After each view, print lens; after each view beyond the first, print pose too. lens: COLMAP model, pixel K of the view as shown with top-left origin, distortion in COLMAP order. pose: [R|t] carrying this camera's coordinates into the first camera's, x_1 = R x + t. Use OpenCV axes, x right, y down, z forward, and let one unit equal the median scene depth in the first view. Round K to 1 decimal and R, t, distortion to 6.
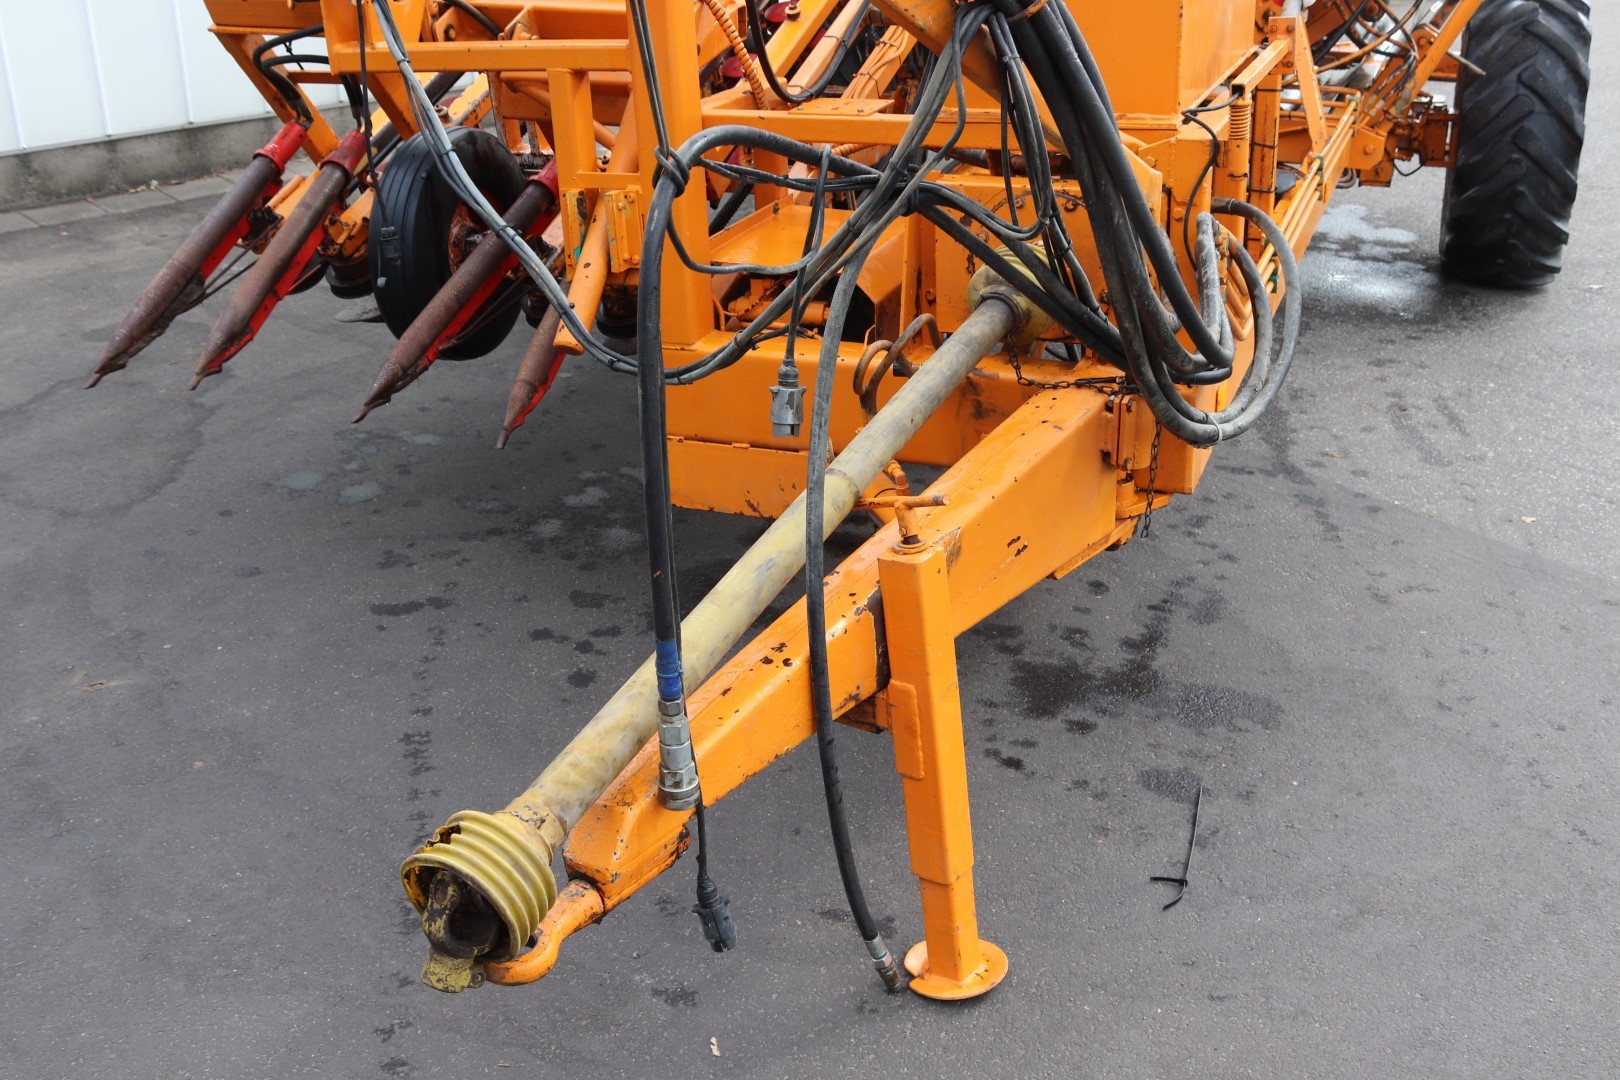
lens RADIAL K [[1666.0, 0, 810.0], [0, 1666.0, 540.0], [0, 0, 1]] dist [-0.105223, 0.009325]
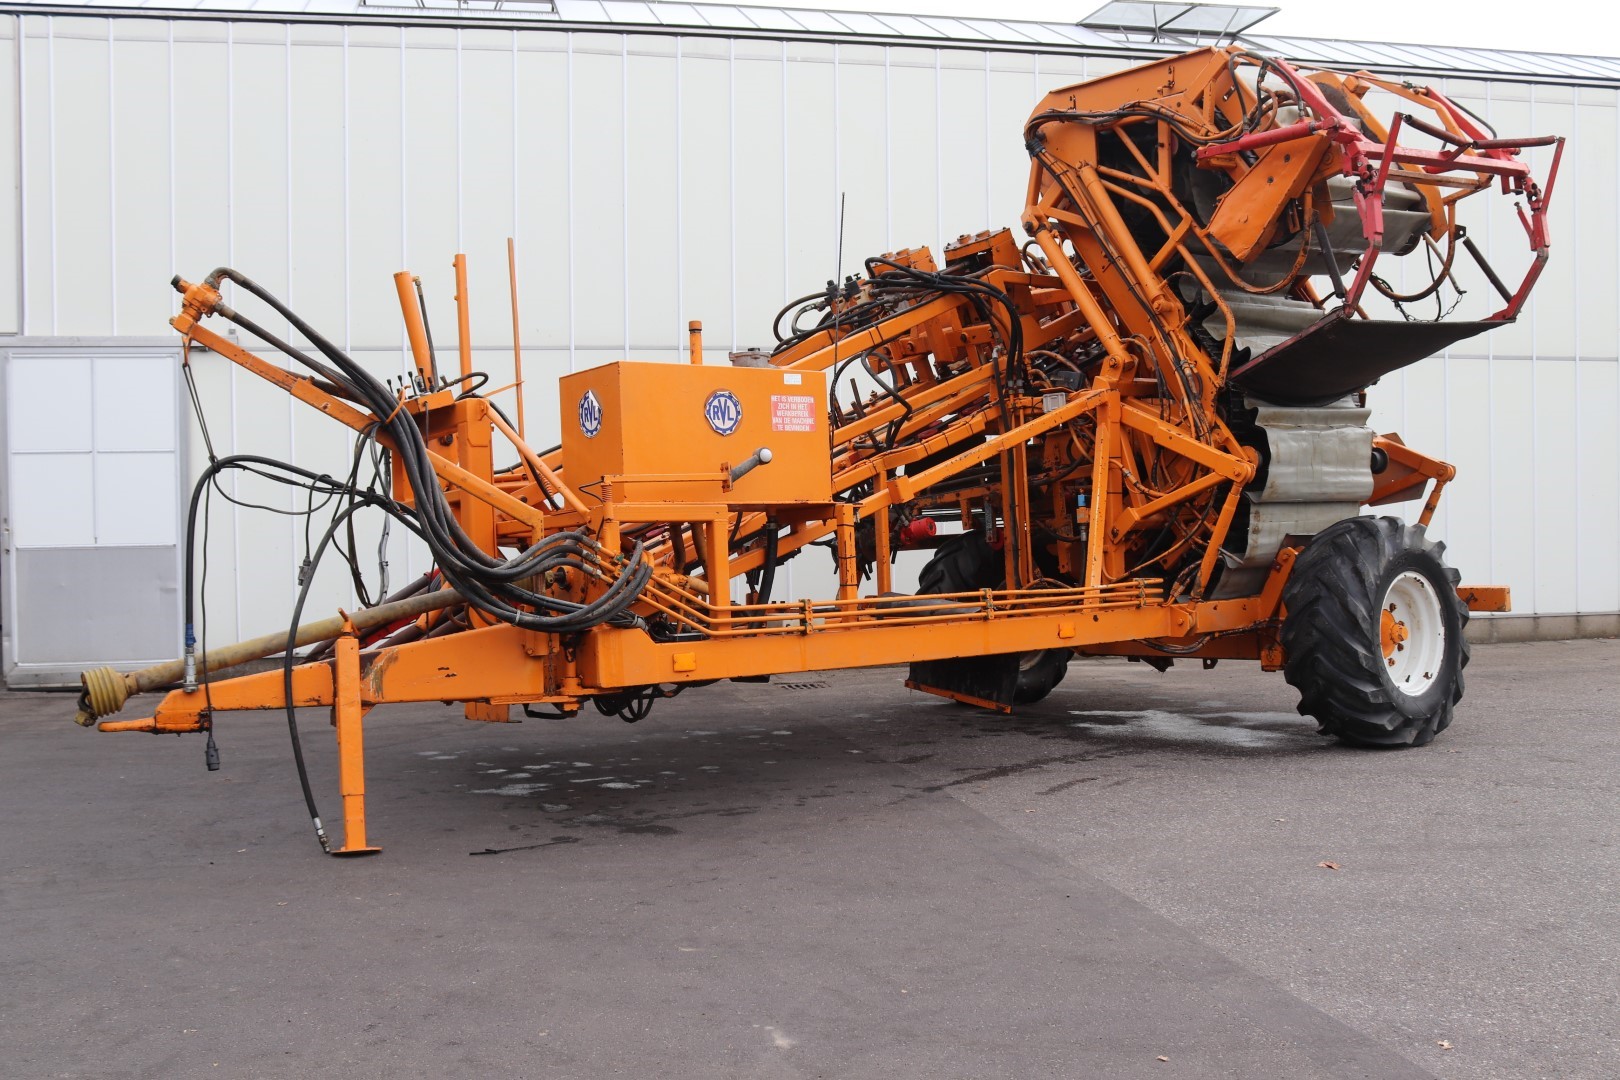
lens RADIAL K [[1698.3, 0, 812.4], [0, 1698.3, 533.0], [0, 0, 1]] dist [-0.126899, 0.163105]
pose [[0.863713, -0.013049, -0.503815, 1.086218], [-0.194056, 0.913978, -0.356351, 0.349715], [0.465126, 0.405553, 0.786882, -0.380302]]
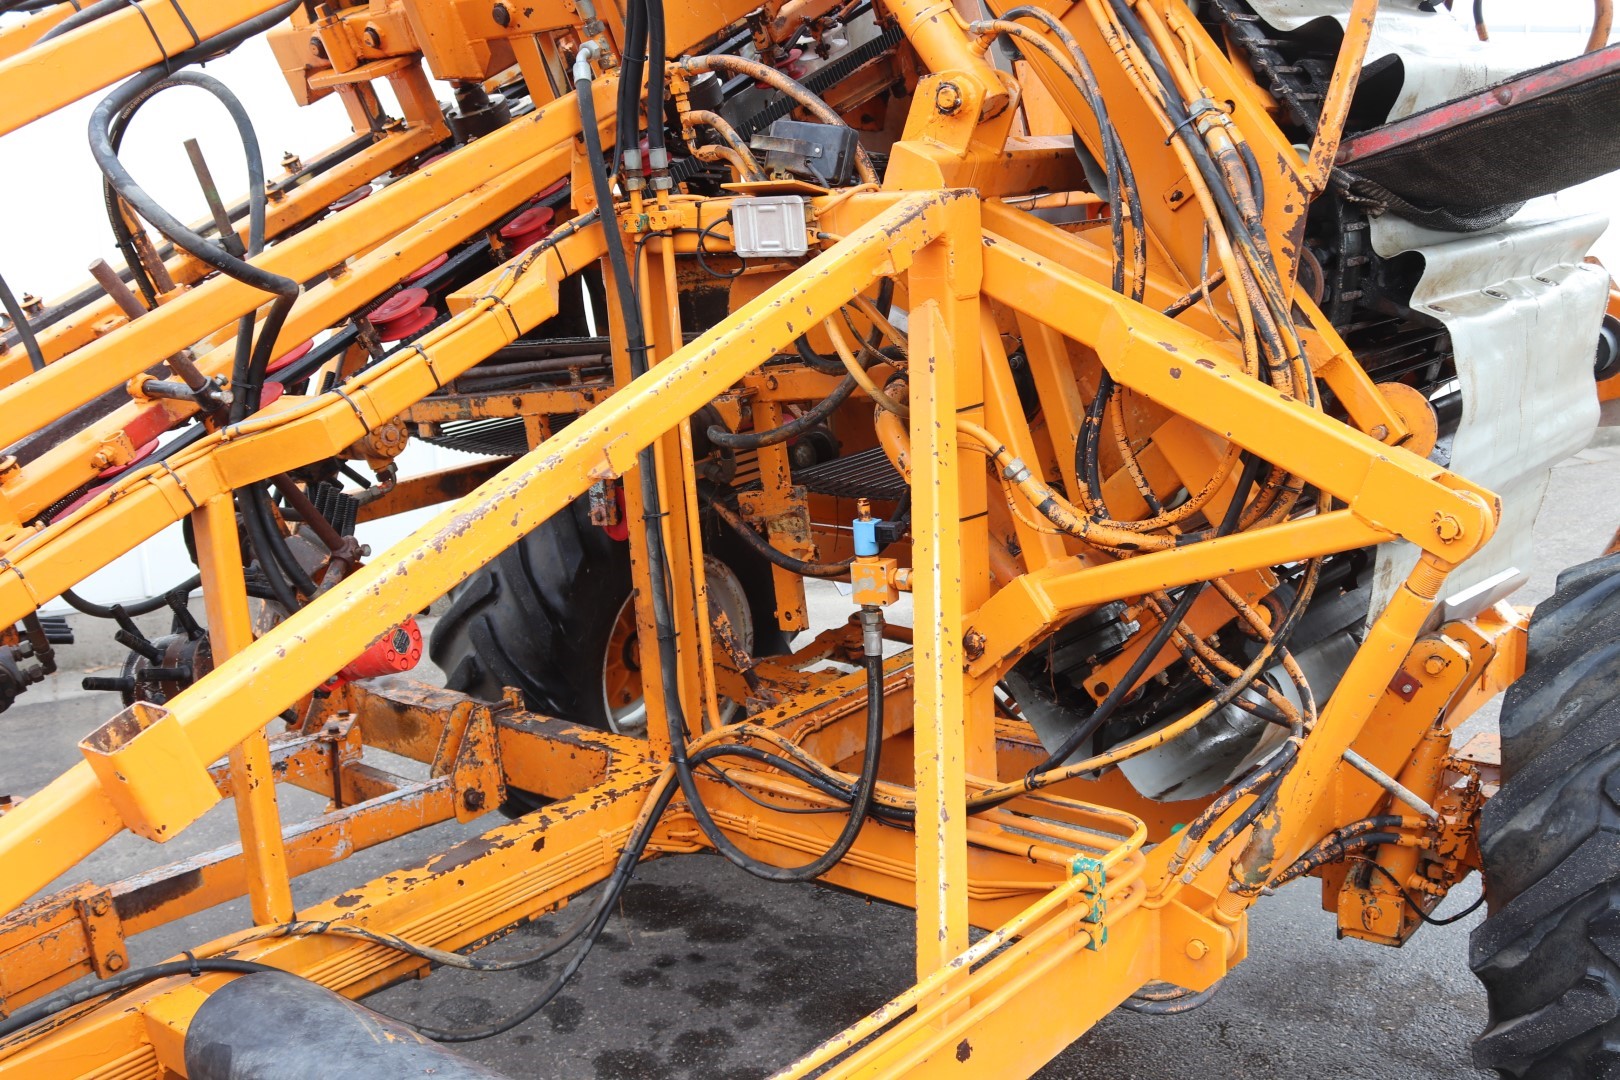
lens RADIAL K [[1666.0, 0, 810.0], [0, 1666.0, 540.0], [0, 0, 1]] dist [-0.105223, 0.009325]
pose [[0.949792, 0.029730, -0.311466, 0.522284], [-0.091357, 0.978447, -0.185191, -0.352288], [0.299247, 0.204348, 0.932037, 0.744448]]
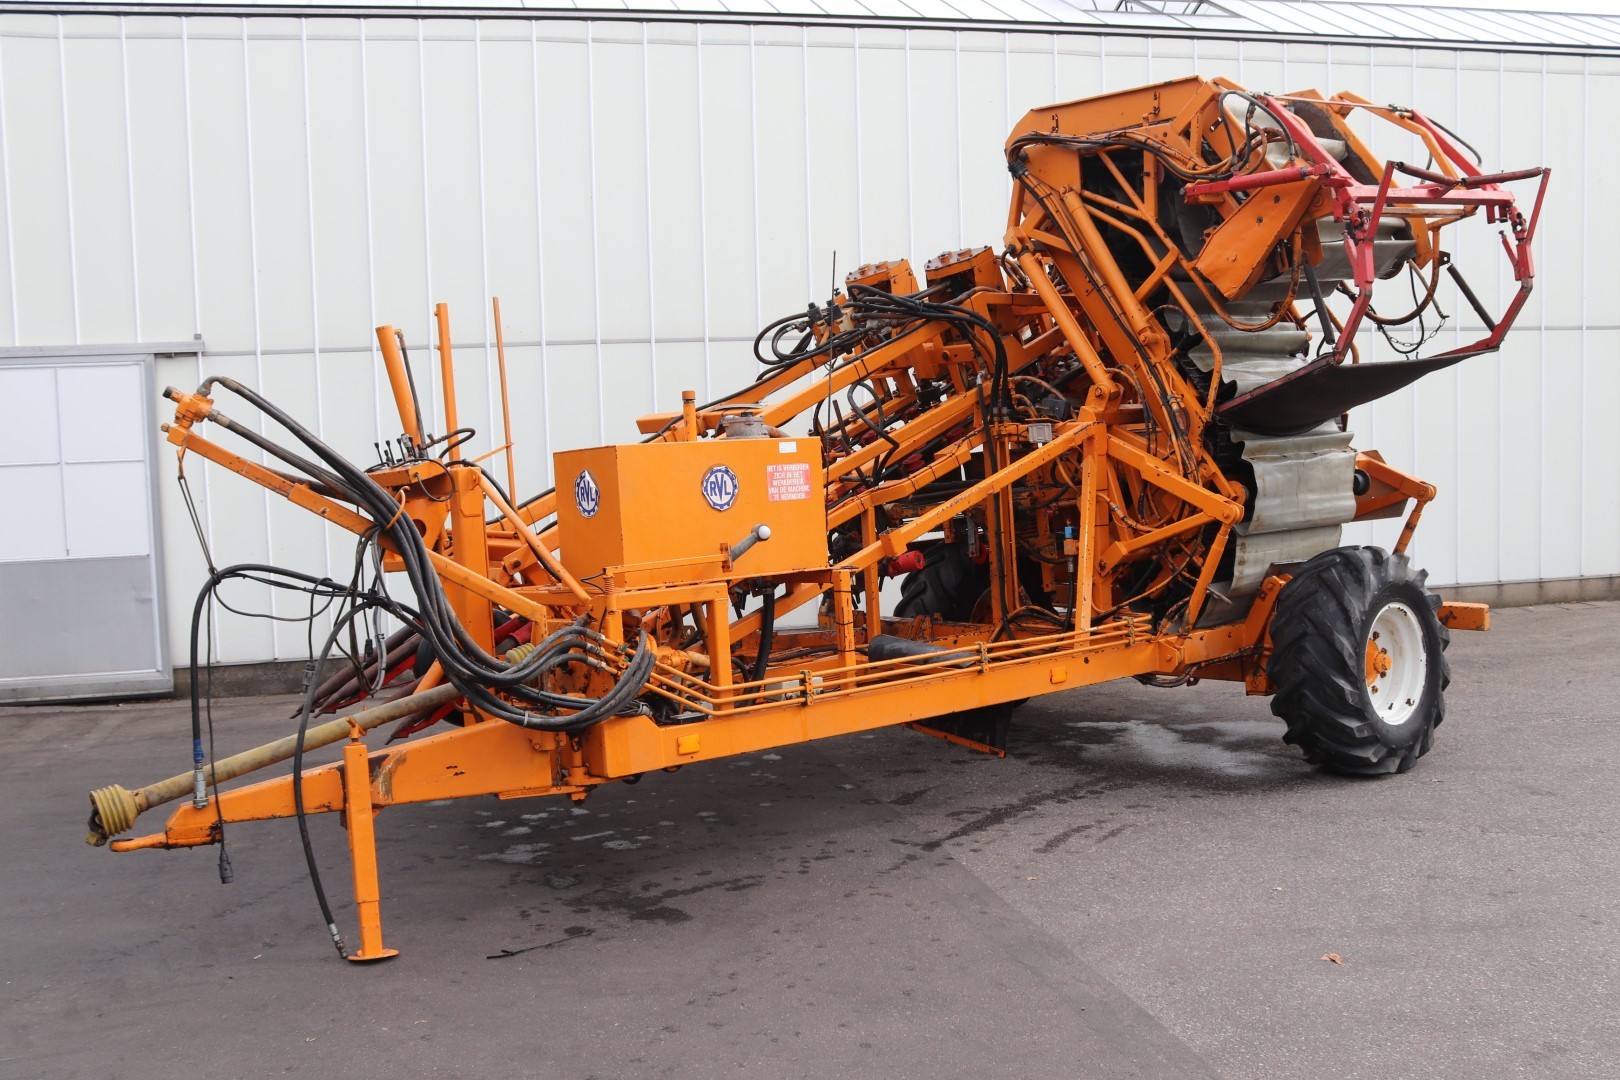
lens RADIAL K [[1693.1, 0, 810.0], [0, 1693.1, 540.0], [0, 0, 1]] dist [-0.128392, 0.166549]
pose [[0.877604, 0.003995, -0.479369, 1.043704], [-0.168472, 0.938751, -0.300606, 0.199458], [0.448807, 0.344573, 0.824525, -0.461888]]
